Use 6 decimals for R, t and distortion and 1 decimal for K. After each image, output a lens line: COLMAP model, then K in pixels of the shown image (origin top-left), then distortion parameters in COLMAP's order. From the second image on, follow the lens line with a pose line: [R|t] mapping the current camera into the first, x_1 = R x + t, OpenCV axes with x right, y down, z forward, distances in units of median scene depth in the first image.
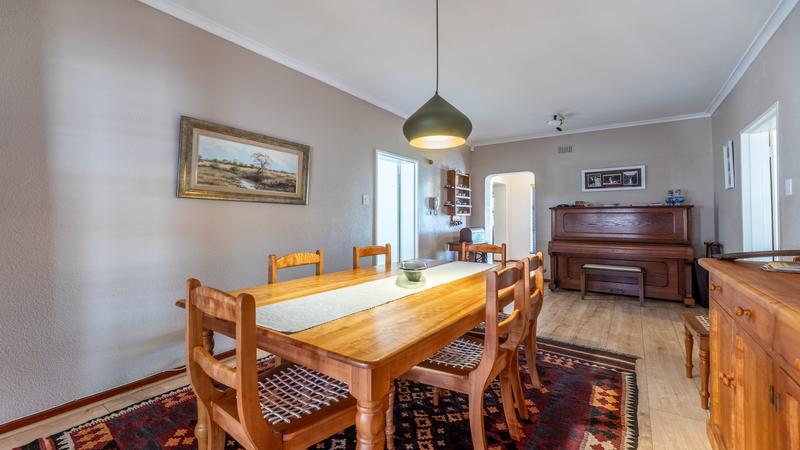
lens RADIAL K [[328.5, 0, 400.6], [0, 328.5, 221.7], [0, 0, 1]] dist [-0.001441, -0.000208]
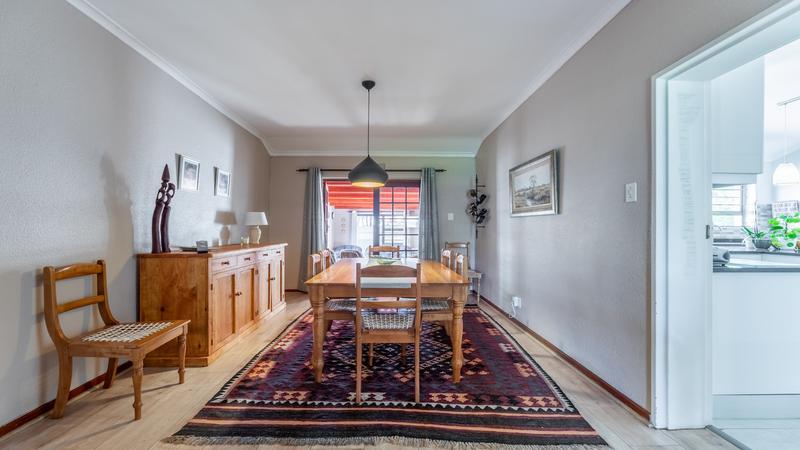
lens RADIAL K [[328.5, 0, 396.8], [0, 328.5, 228.2], [0, 0, 1]] dist [-0.001441, -0.000208]
pose [[-0.792488, -0.001509, -0.609885, 0.931519], [0.003157, 0.999973, -0.006576, 0.000646], [0.609879, -0.007137, -0.792462, 2.204057]]
